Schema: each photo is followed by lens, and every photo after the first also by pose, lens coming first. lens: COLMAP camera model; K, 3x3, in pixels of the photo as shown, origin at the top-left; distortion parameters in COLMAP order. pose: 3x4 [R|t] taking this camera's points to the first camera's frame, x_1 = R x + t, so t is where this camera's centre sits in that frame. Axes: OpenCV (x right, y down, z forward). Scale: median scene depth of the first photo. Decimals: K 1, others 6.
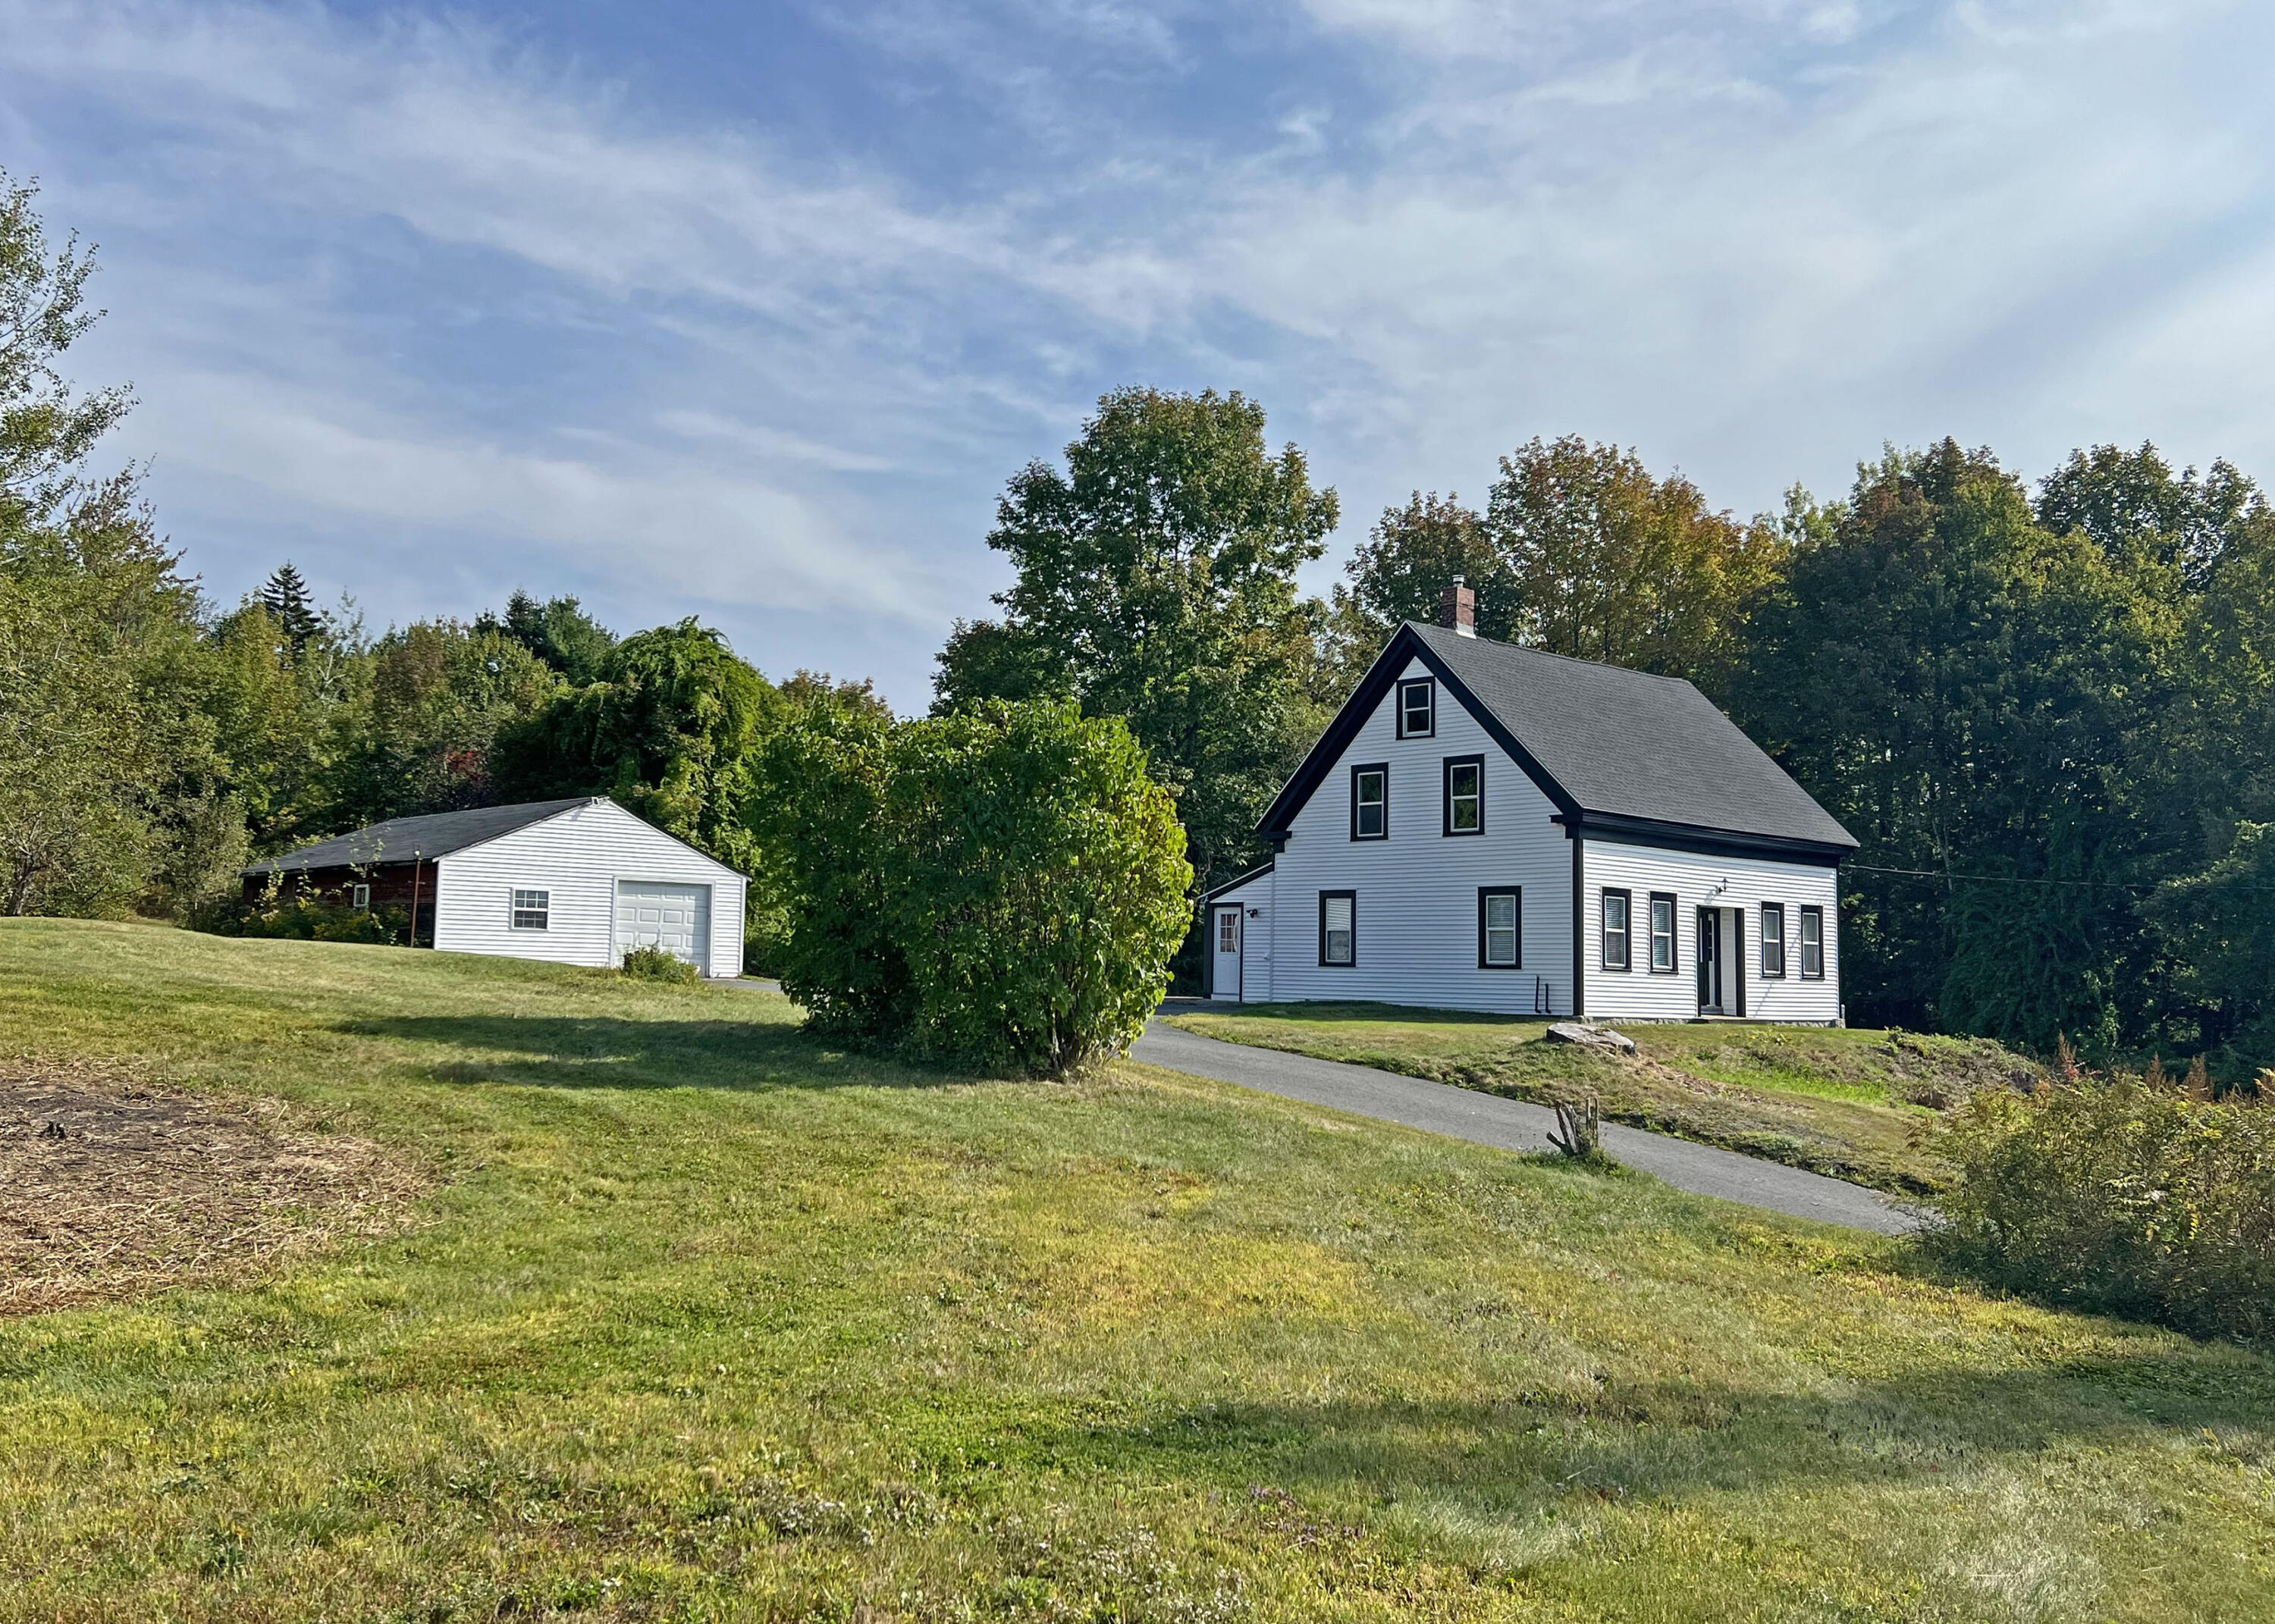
lens RADIAL K [[1955.3, 0, 1123.5], [0, 1955.3, 804.1], [0, 0, 1]] dist [0.141389, -0.259317]
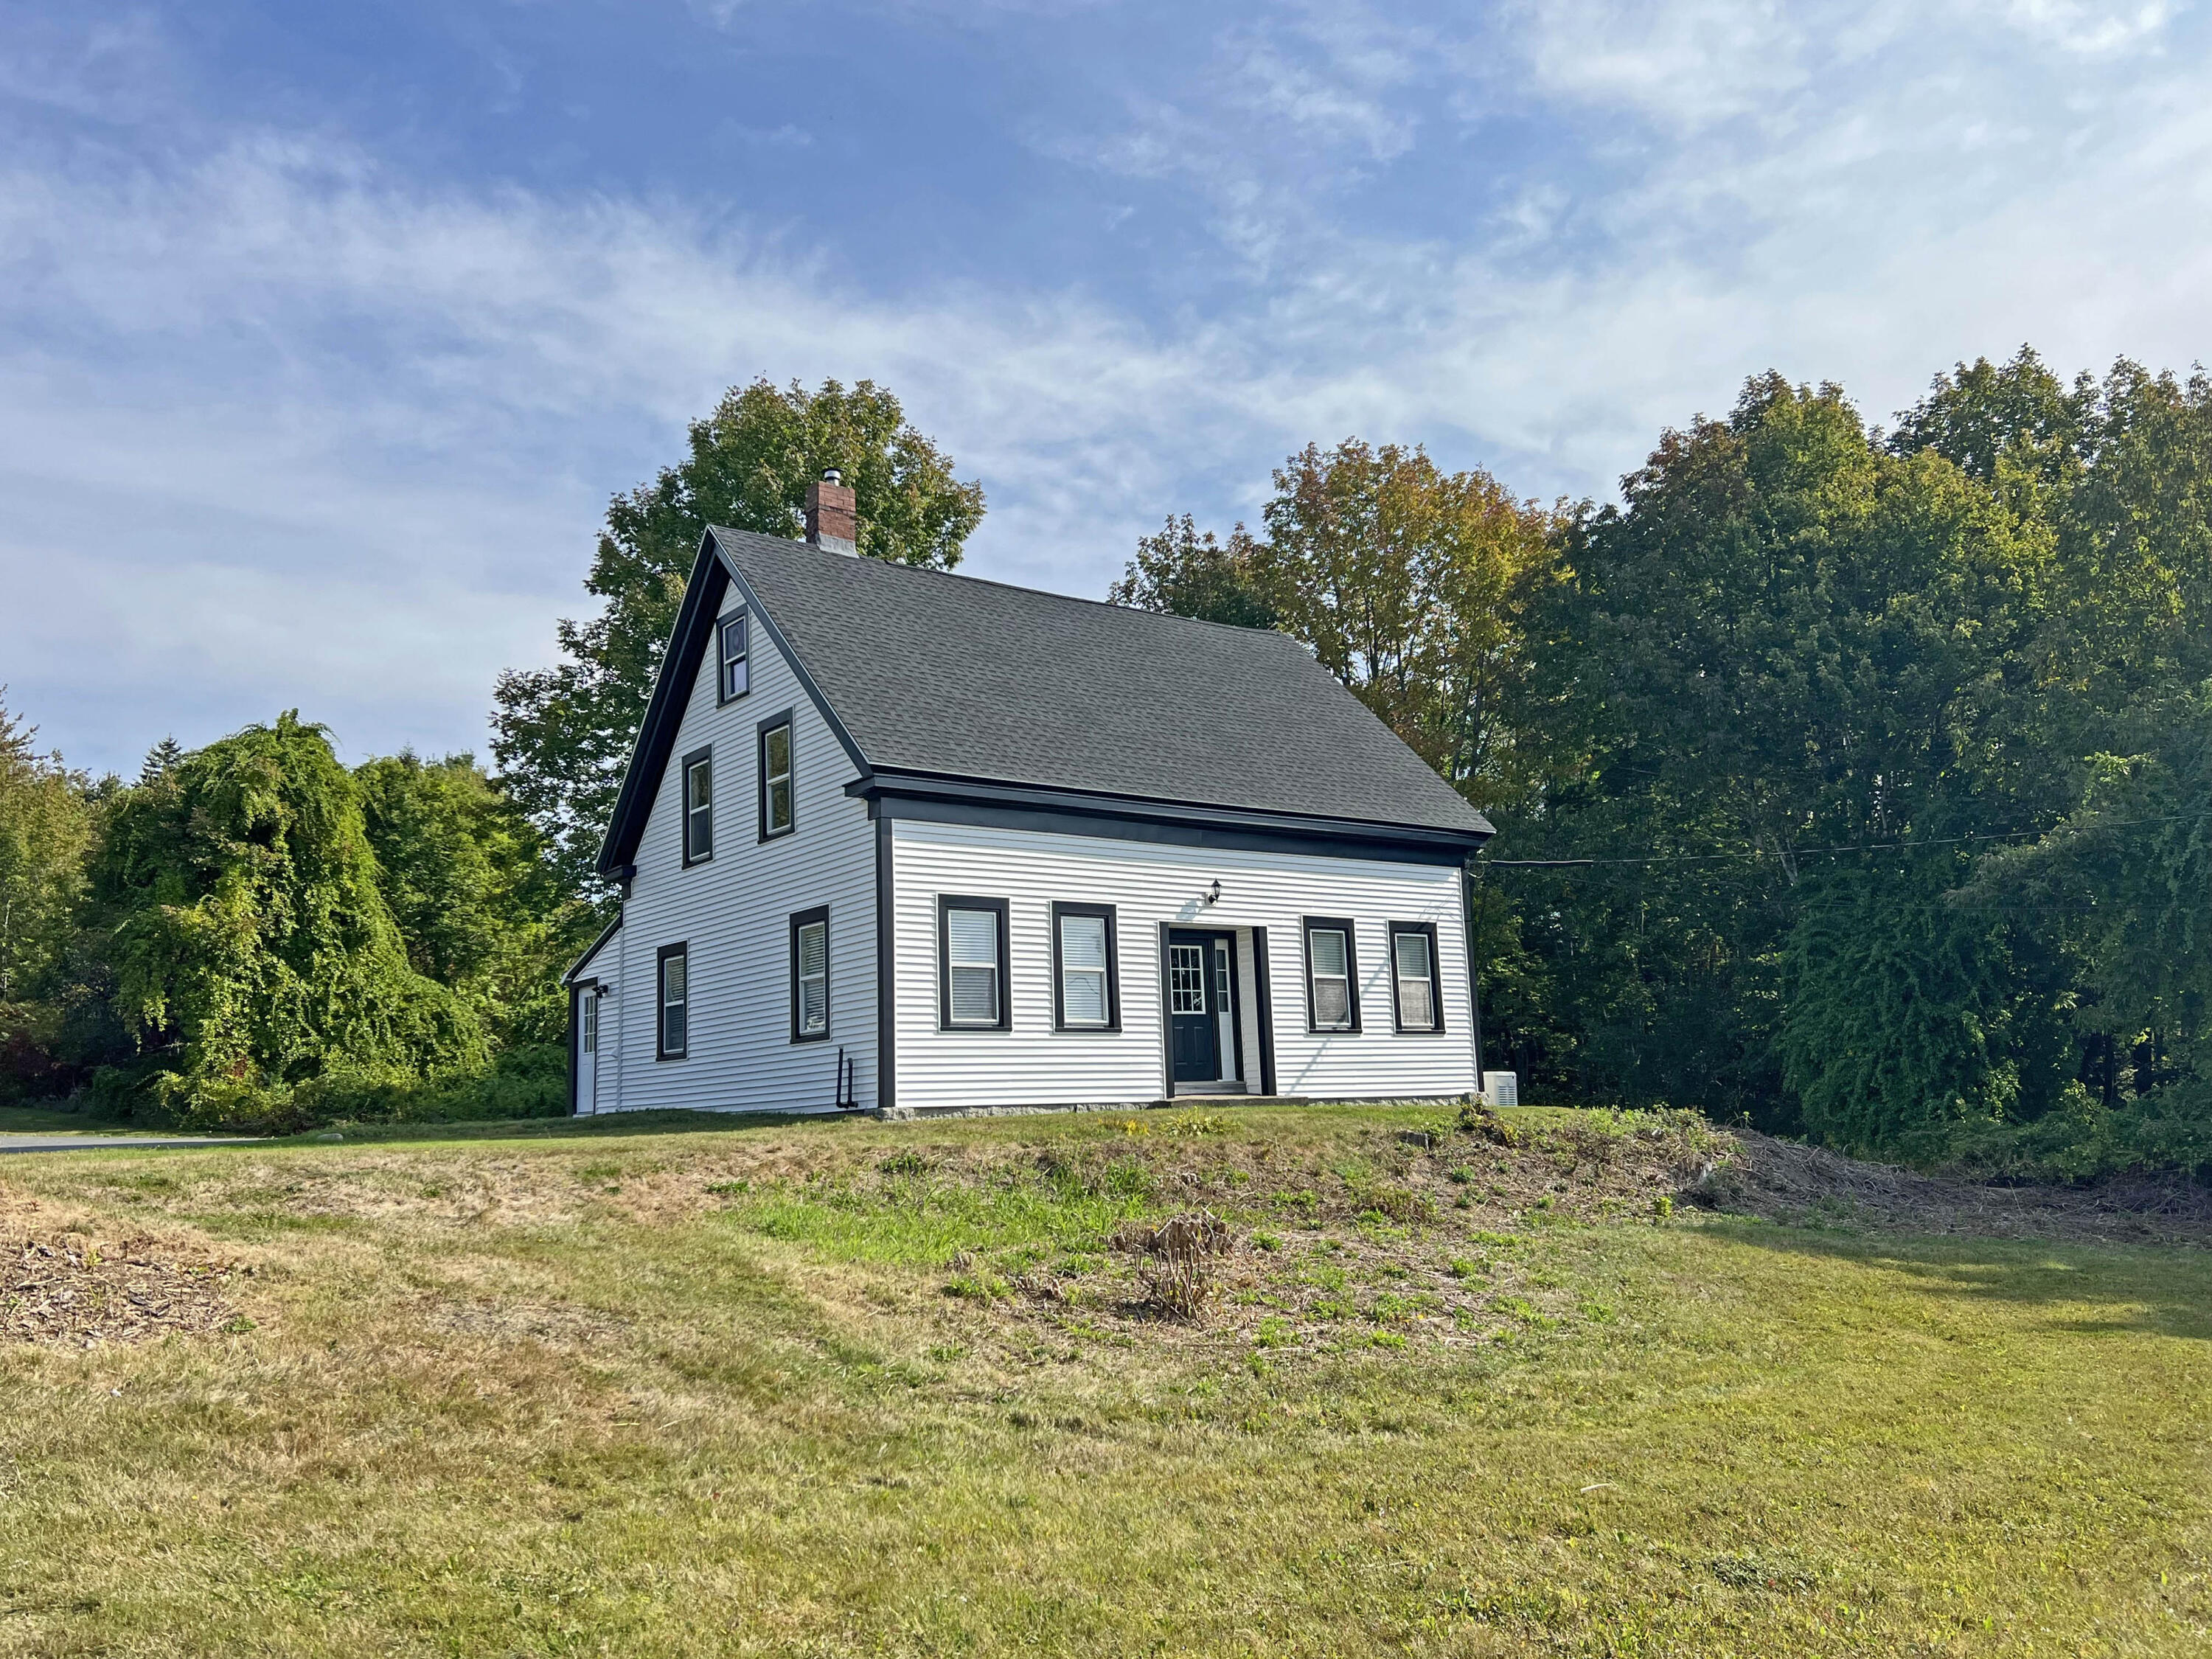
lens RADIAL K [[1732.7, 0, 1106.1], [0, 1732.7, 842.4], [0, 0, 1]] dist [0.136225, -0.228156]
pose [[0.992151, -0.073868, -0.100897, 0.225508], [0.066928, 0.995262, -0.070523, 0.043361], [0.105628, 0.063217, 0.992394, 0.299492]]
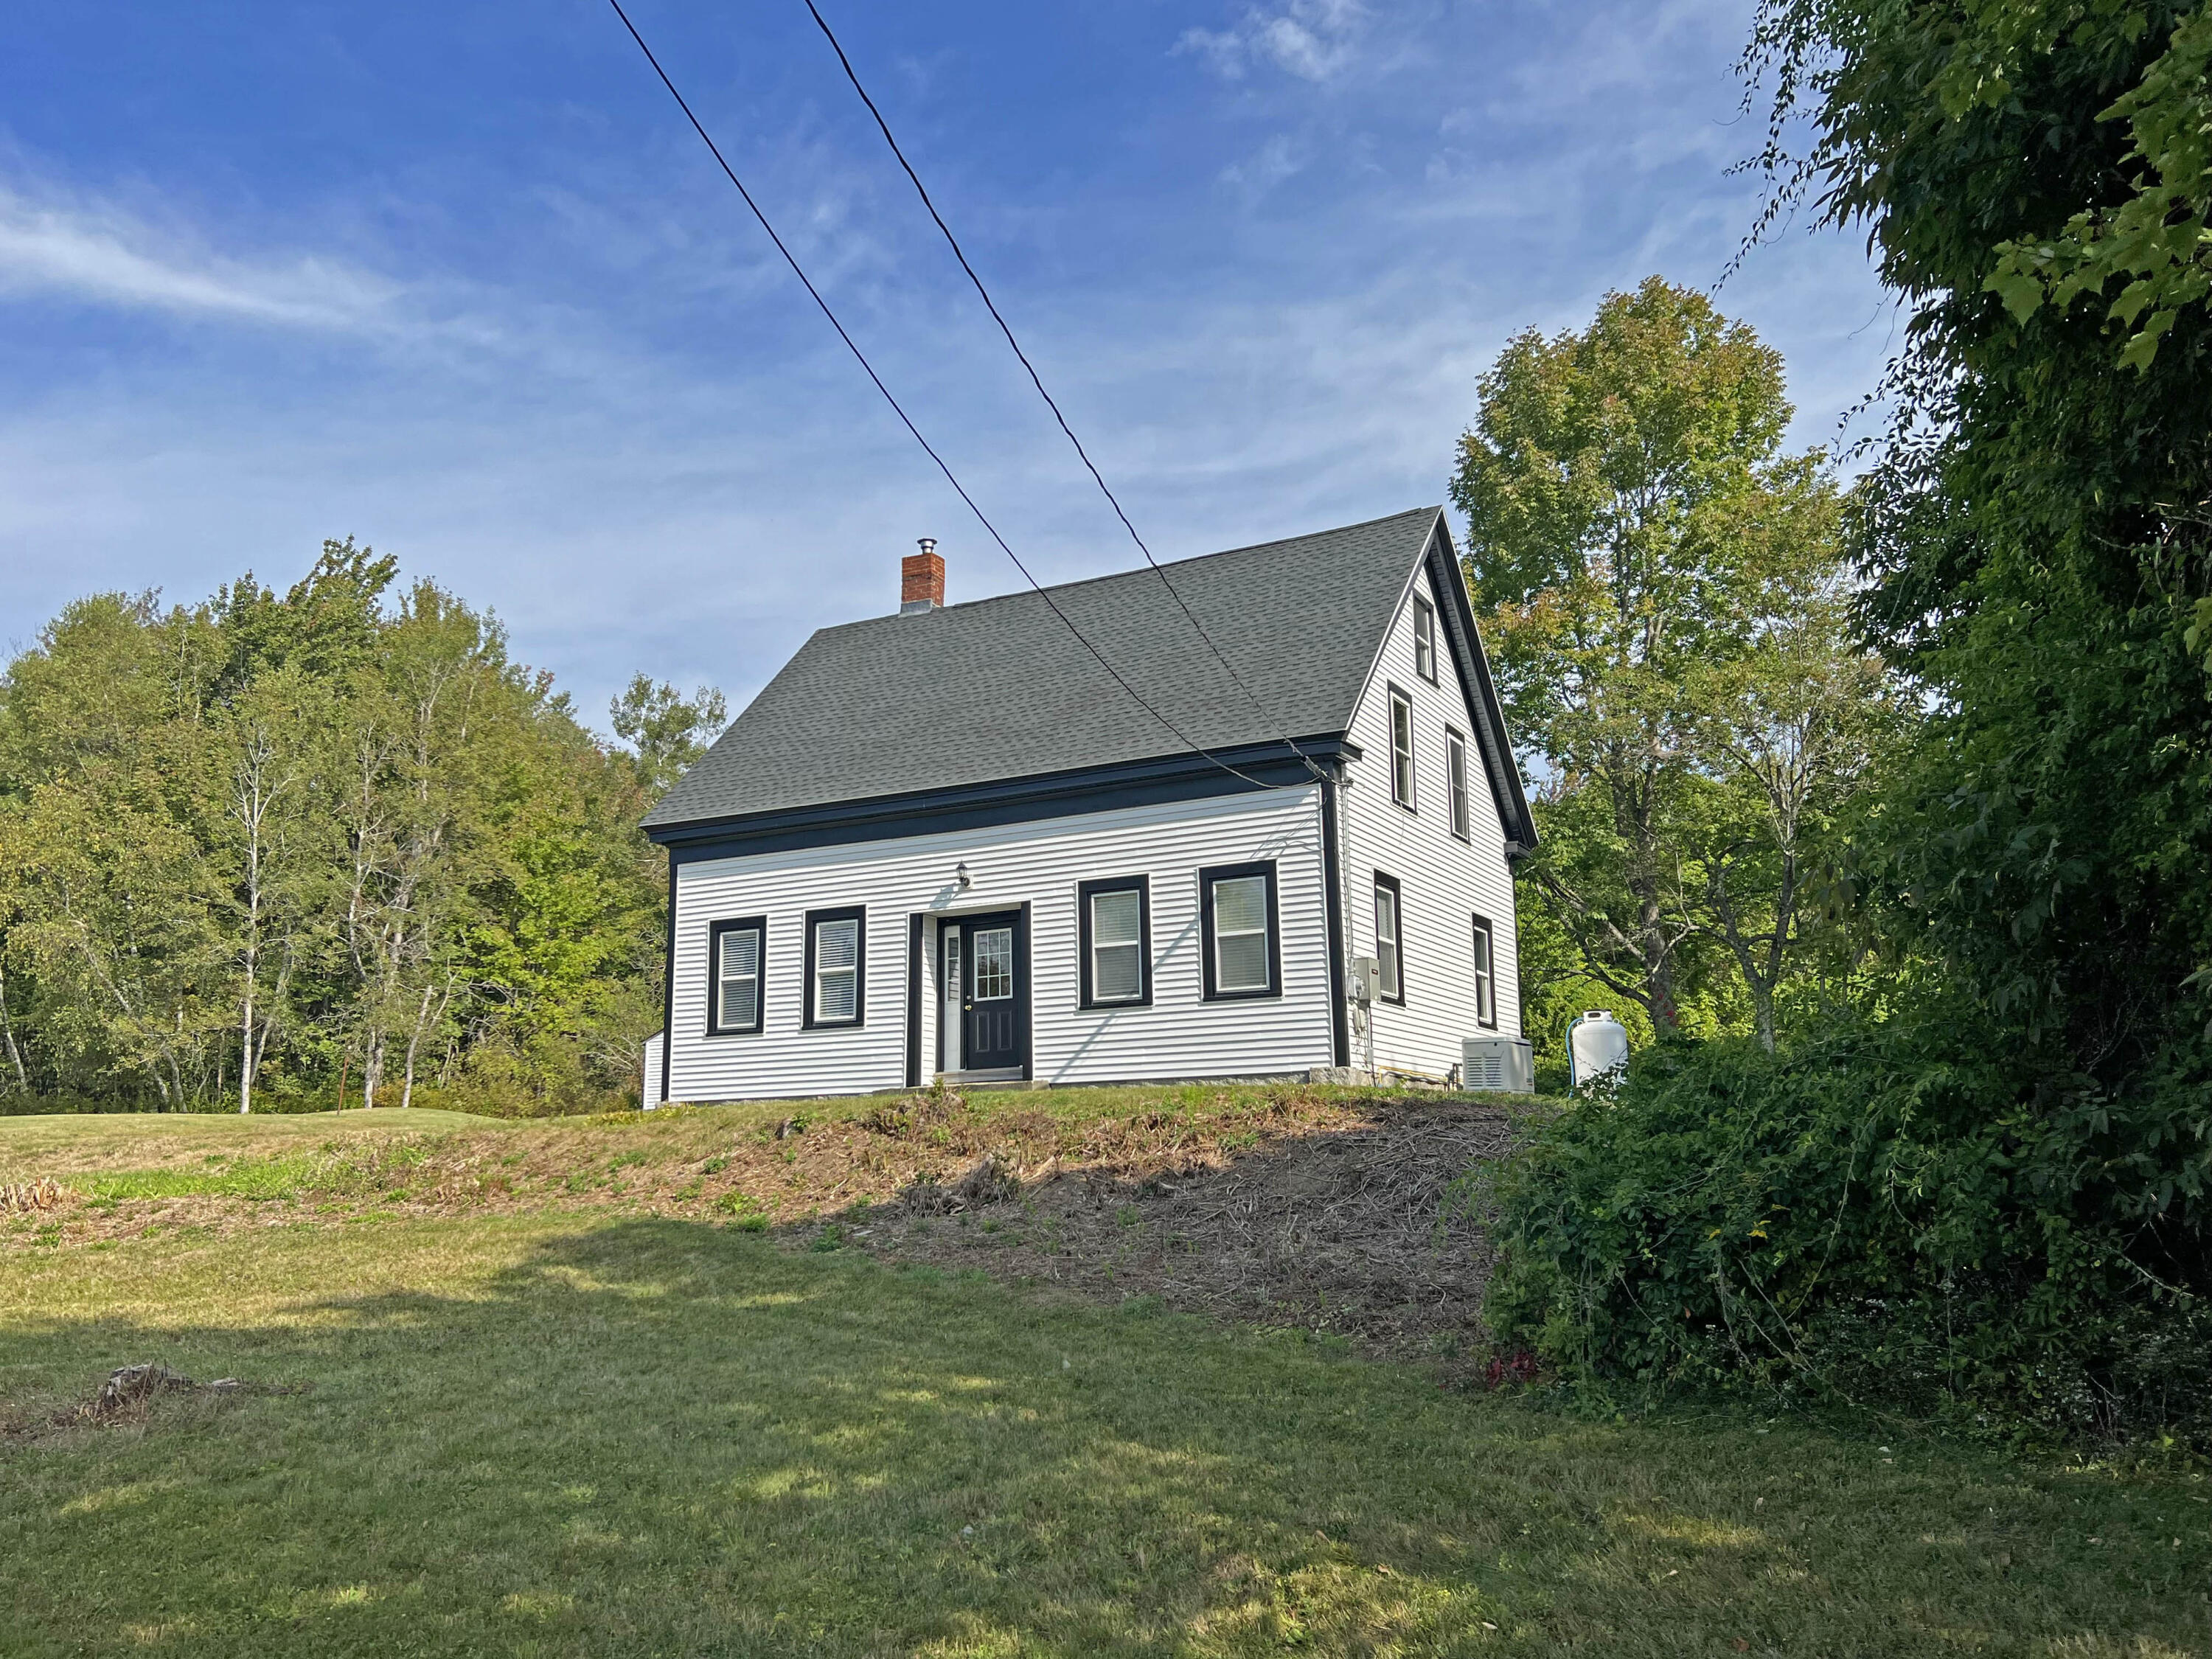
lens RADIAL K [[1732.7, 0, 1106.1], [0, 1732.7, 842.4], [0, 0, 1]] dist [0.136225, -0.228156]
pose [[0.318293, -0.177920, -0.931147, 0.578943], [0.131840, 0.980993, -0.142378, 0.080300], [0.938780, -0.077444, 0.335700, 0.592524]]
